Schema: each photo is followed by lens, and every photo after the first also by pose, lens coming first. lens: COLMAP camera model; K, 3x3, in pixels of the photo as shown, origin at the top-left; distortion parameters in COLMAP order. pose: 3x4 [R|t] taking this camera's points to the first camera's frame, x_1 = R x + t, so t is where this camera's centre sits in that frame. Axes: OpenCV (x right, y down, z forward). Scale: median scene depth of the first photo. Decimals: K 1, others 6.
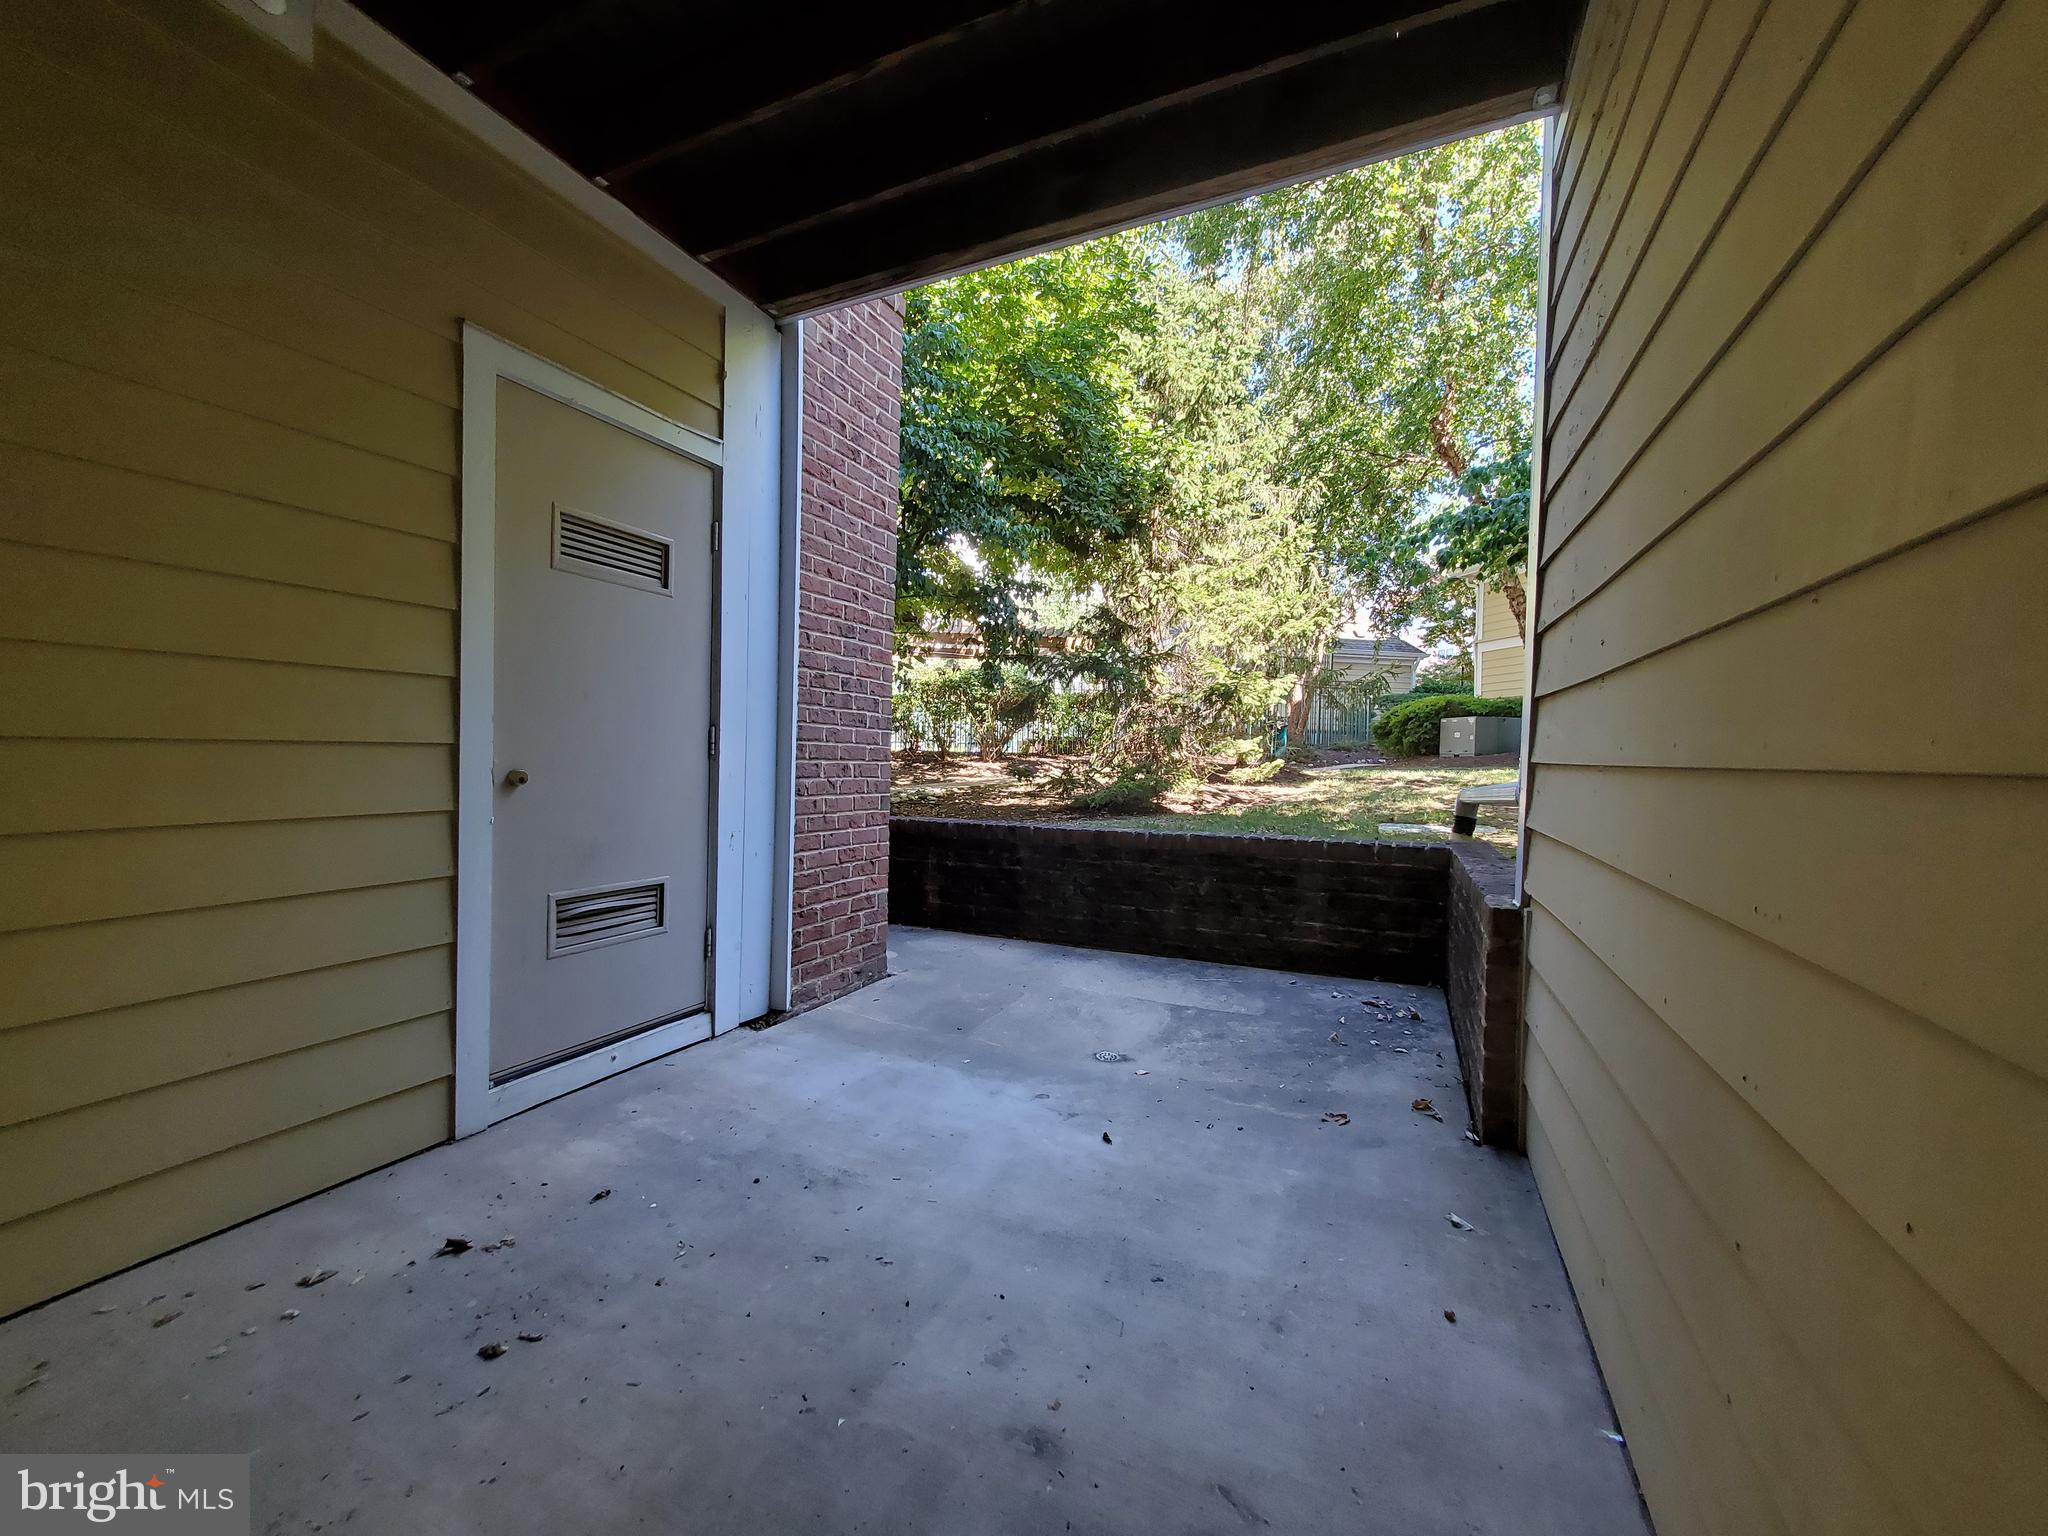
lens RADIAL K [[812.1, 0, 1019.4], [0, 812.1, 773.3], [0, 0, 1]] dist [0.000570, -0.000246]
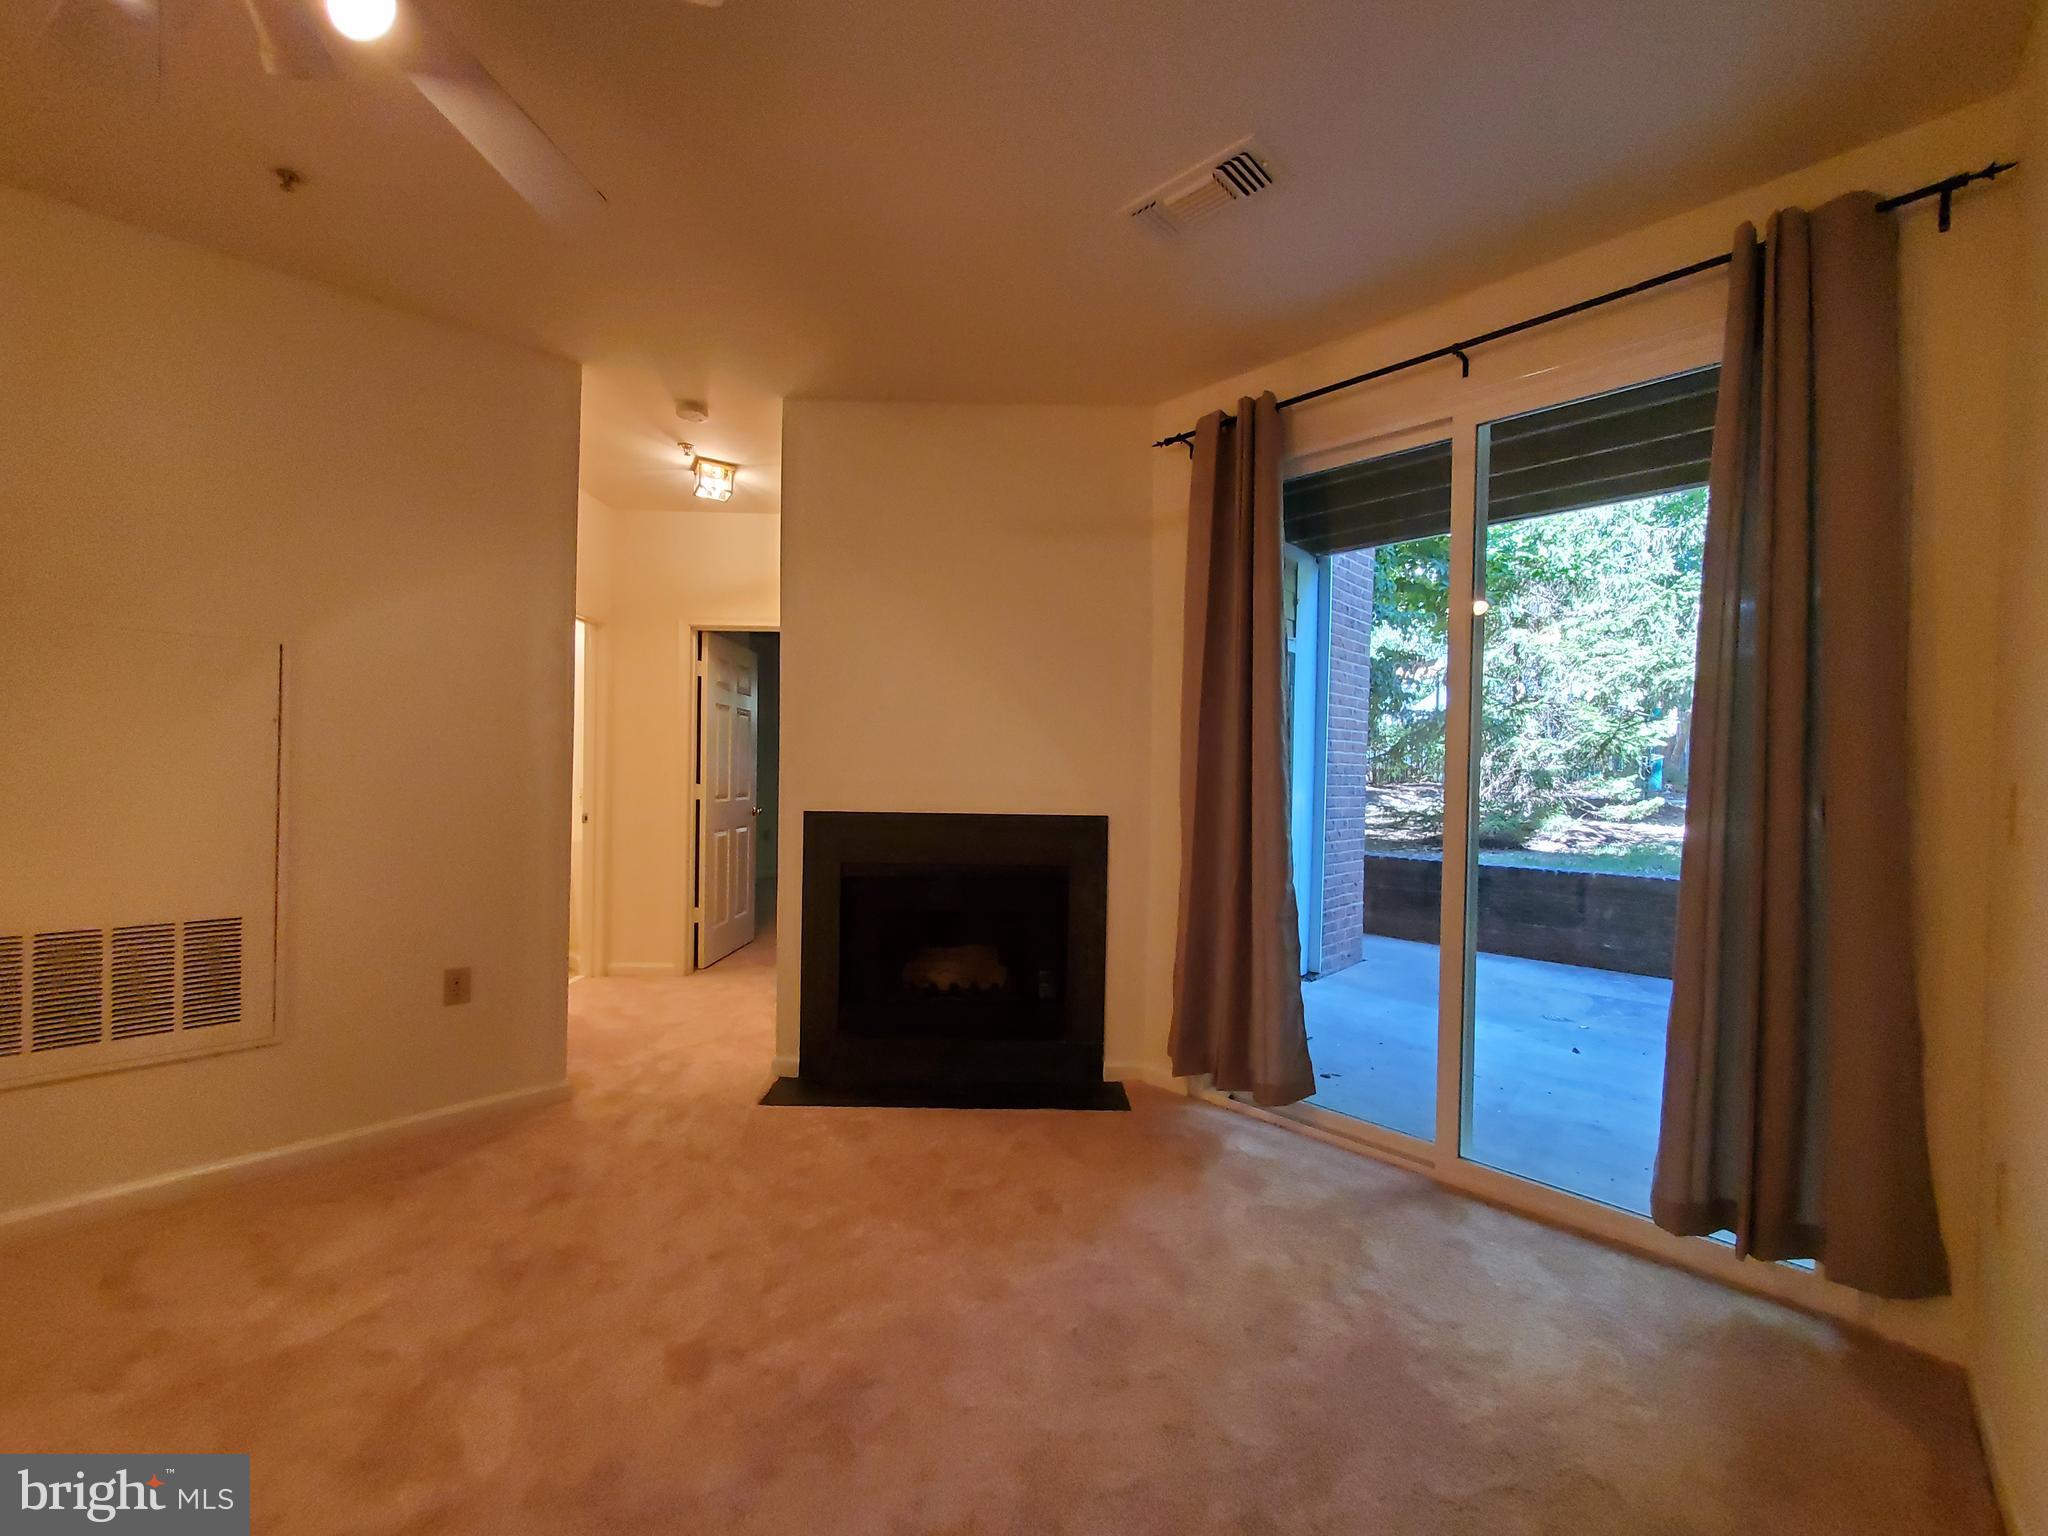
lens RADIAL K [[812.1, 0, 1019.4], [0, 812.1, 773.3], [0, 0, 1]] dist [0.000570, -0.000246]
pose [[0.942158, -0.000714, -0.335169, -0.110176], [-0.006462, 0.999773, -0.020292, -0.026090], [0.335107, 0.021284, 0.941940, -0.268445]]
